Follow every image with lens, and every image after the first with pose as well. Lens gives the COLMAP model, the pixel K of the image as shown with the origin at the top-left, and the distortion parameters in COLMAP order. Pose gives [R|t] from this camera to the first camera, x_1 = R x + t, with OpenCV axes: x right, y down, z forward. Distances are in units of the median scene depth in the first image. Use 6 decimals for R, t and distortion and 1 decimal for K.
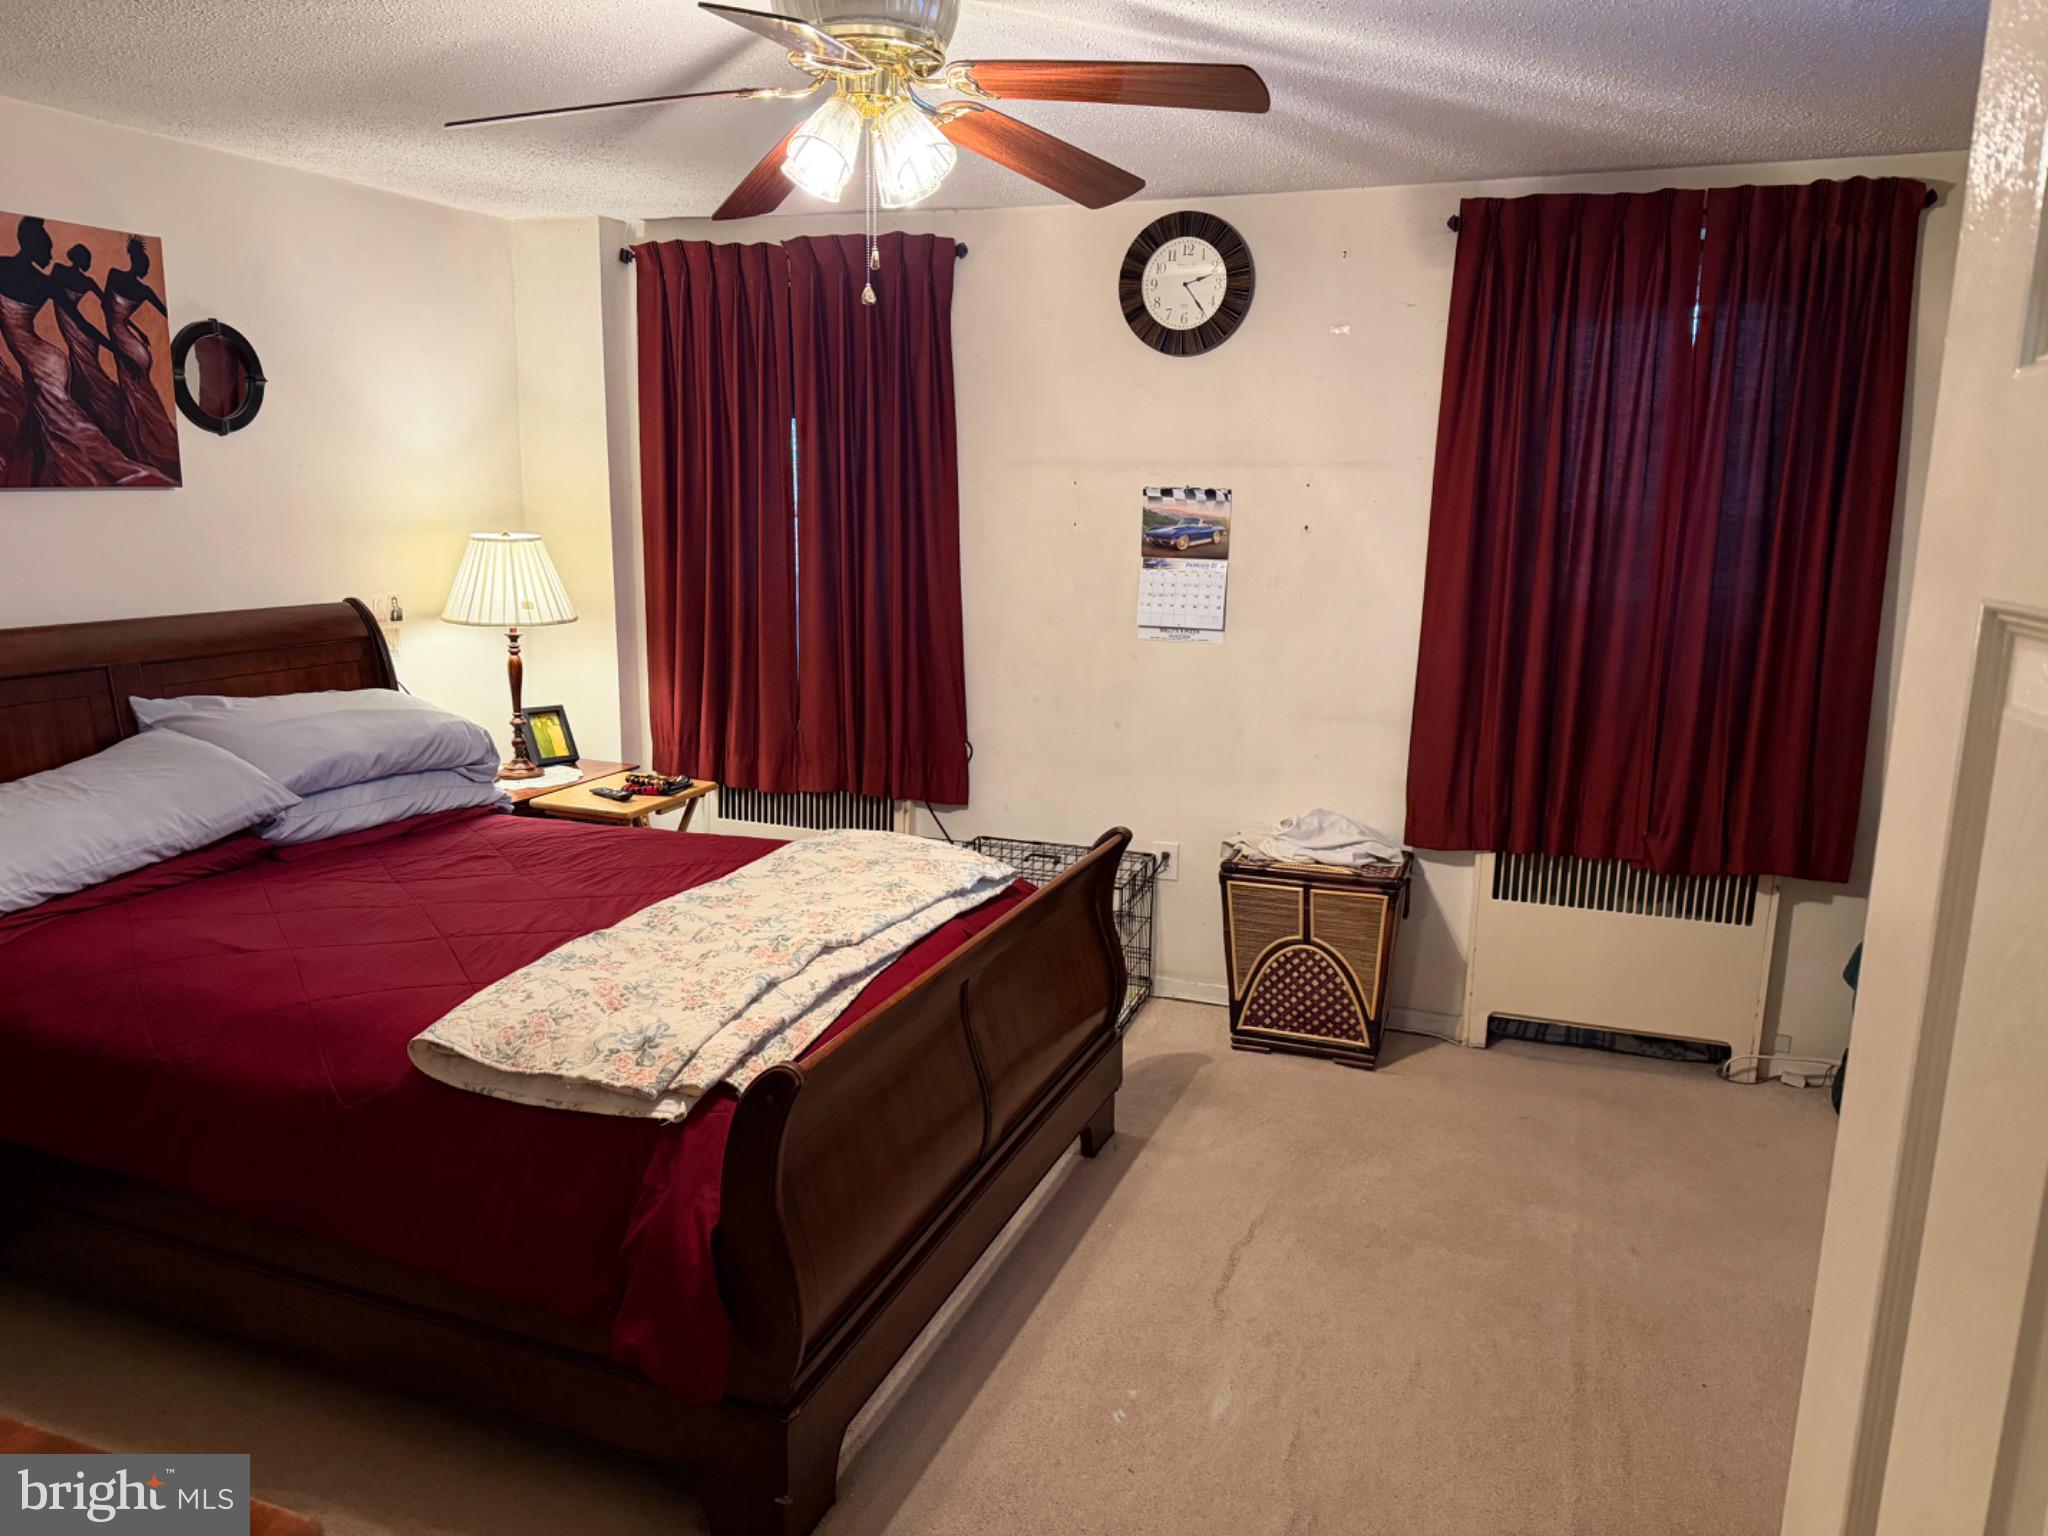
lens RADIAL K [[1424.8, 0, 1024.6], [0, 1424.8, 766.8], [0, 0, 1]] dist [0.008188, -0.012395]
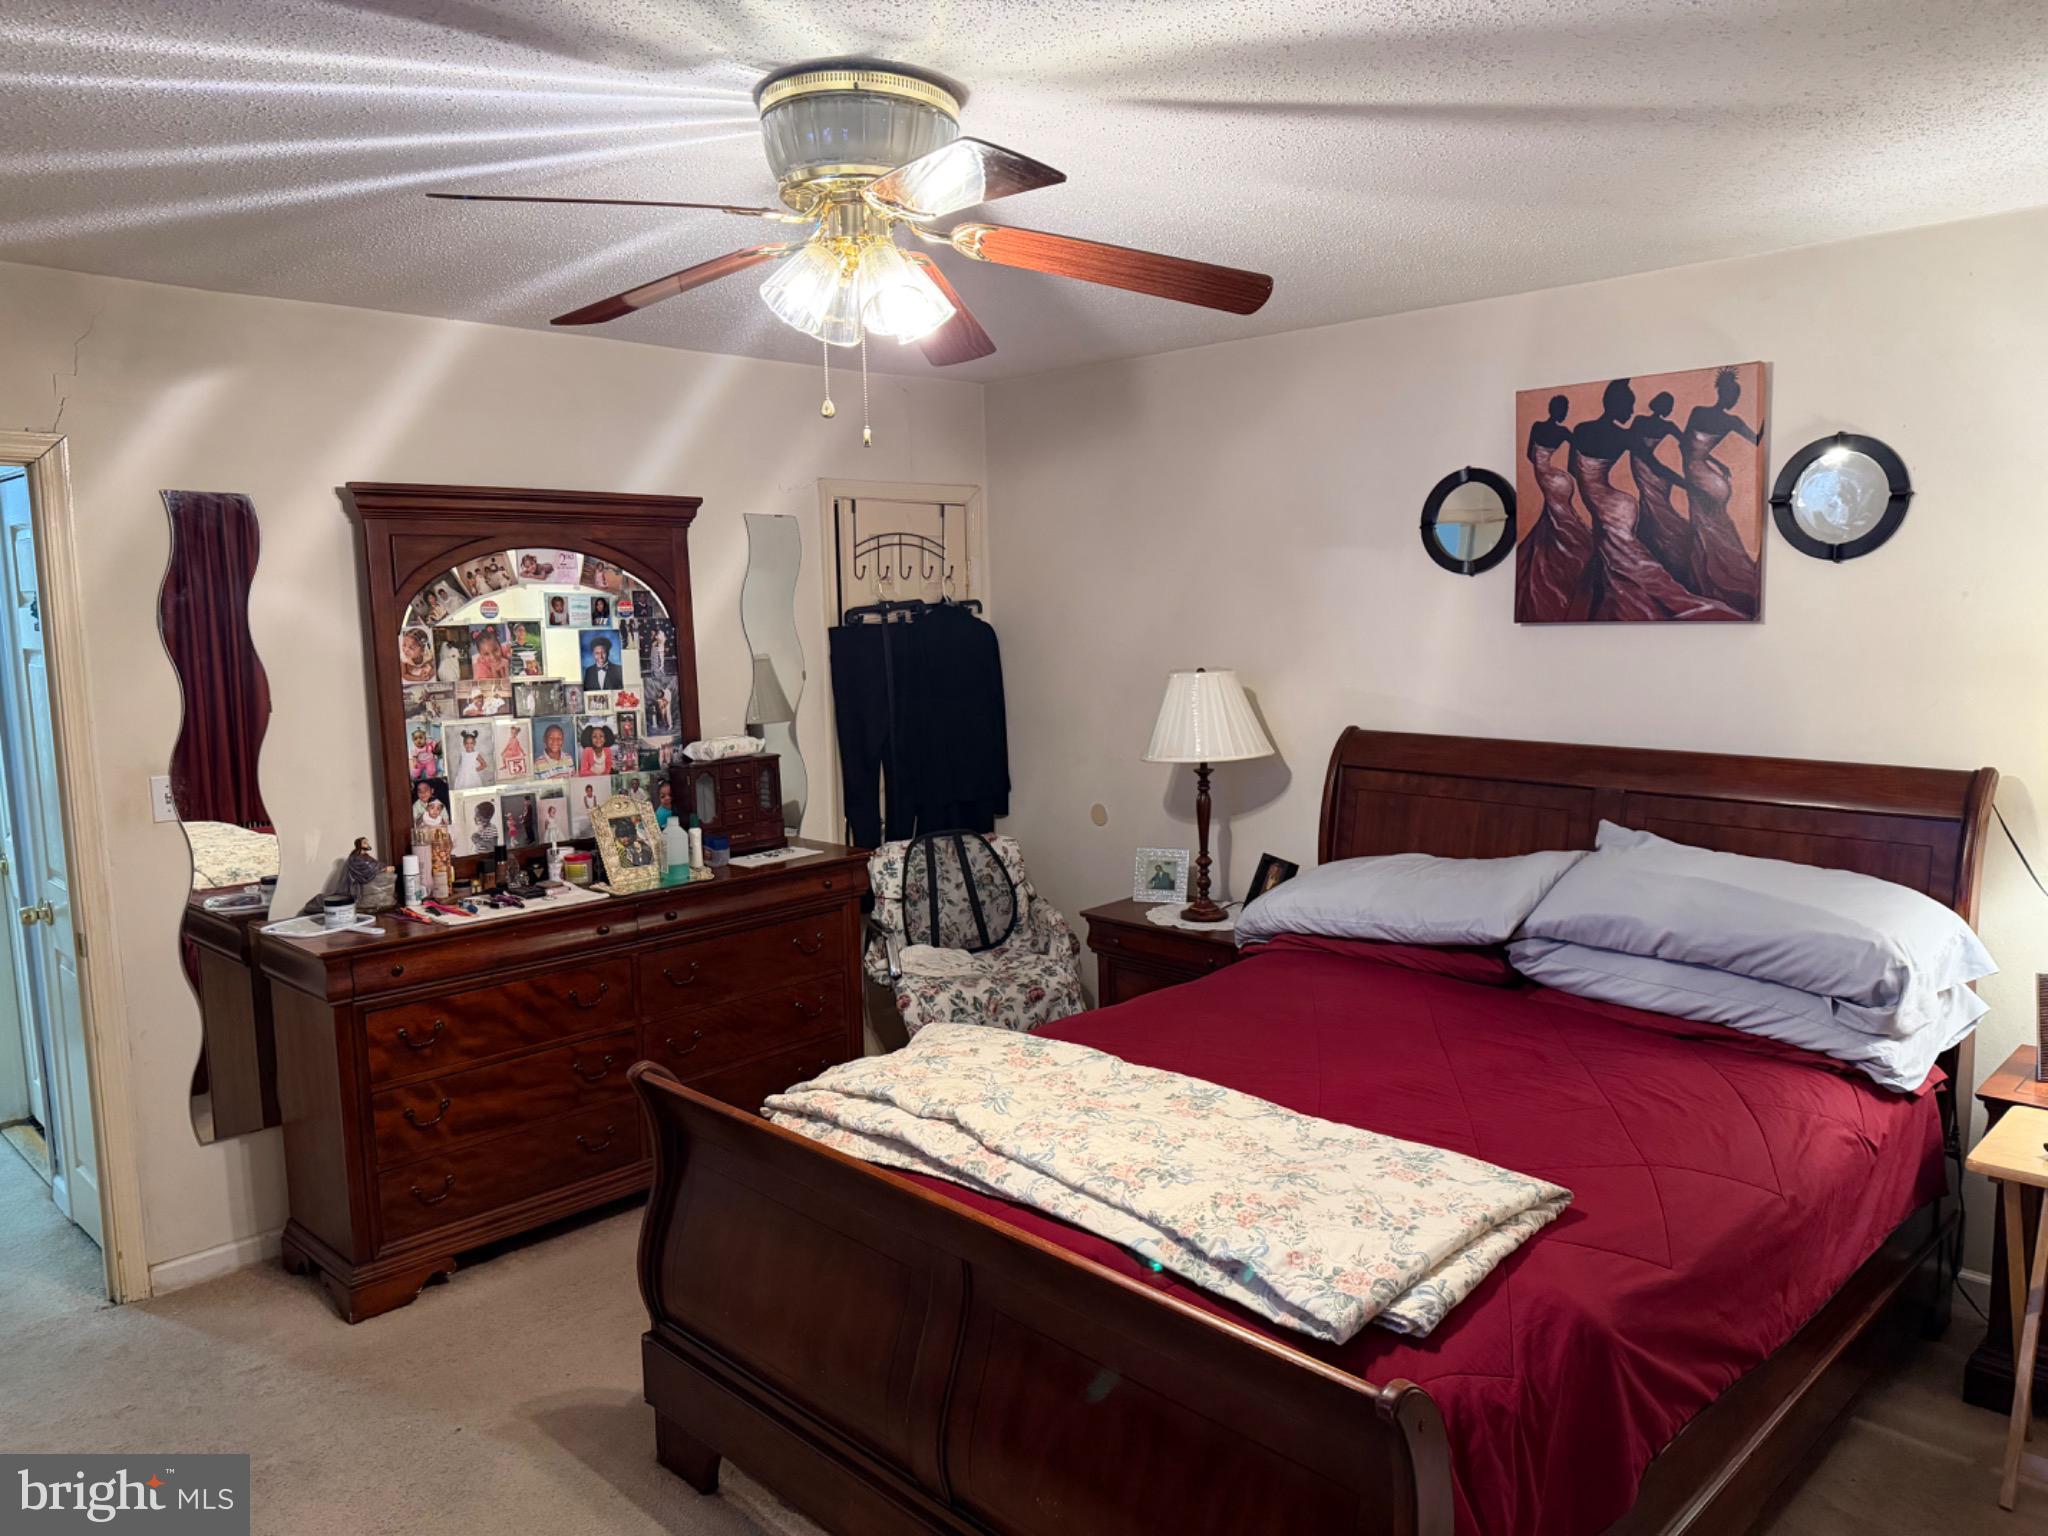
lens RADIAL K [[1424.8, 0, 1025.0], [0, 1424.8, 767.2], [0, 0, 1]] dist [0.008188, -0.012395]
pose [[-0.407819, 0.091670, -0.908449, 0.504723], [-0.175913, 0.968419, 0.176692, -0.202408], [0.895957, 0.231866, -0.378813, 1.039941]]
